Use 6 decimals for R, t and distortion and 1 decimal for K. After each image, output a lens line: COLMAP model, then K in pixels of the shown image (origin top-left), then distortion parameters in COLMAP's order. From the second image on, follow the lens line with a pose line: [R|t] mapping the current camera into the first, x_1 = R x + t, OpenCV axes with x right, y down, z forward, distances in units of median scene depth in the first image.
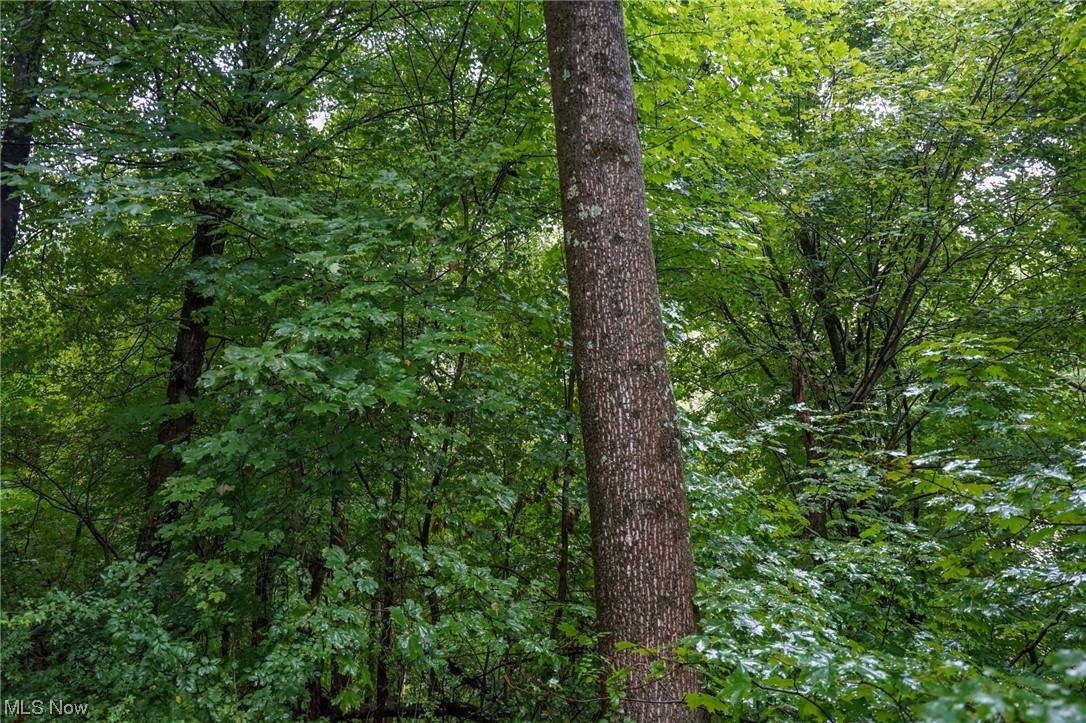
lens RADIAL K [[811.0, 0, 543.0], [0, 811.0, 361.5], [0, 0, 1]] dist [0.030132, 0.002282]
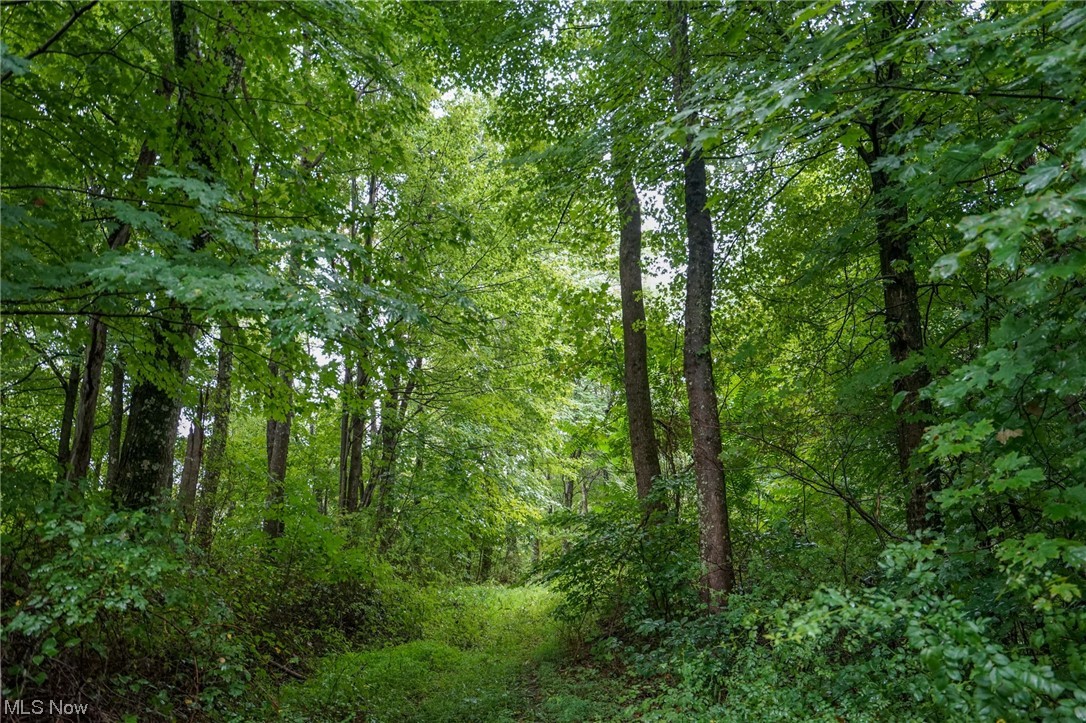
lens RADIAL K [[811.0, 0, 543.0], [0, 811.0, 361.5], [0, 0, 1]] dist [0.030132, 0.002282]
pose [[0.648066, -0.225713, -0.727368, -0.127856], [0.245761, 0.965958, -0.080784, 0.056705], [0.720841, -0.126405, 0.681476, 0.245252]]
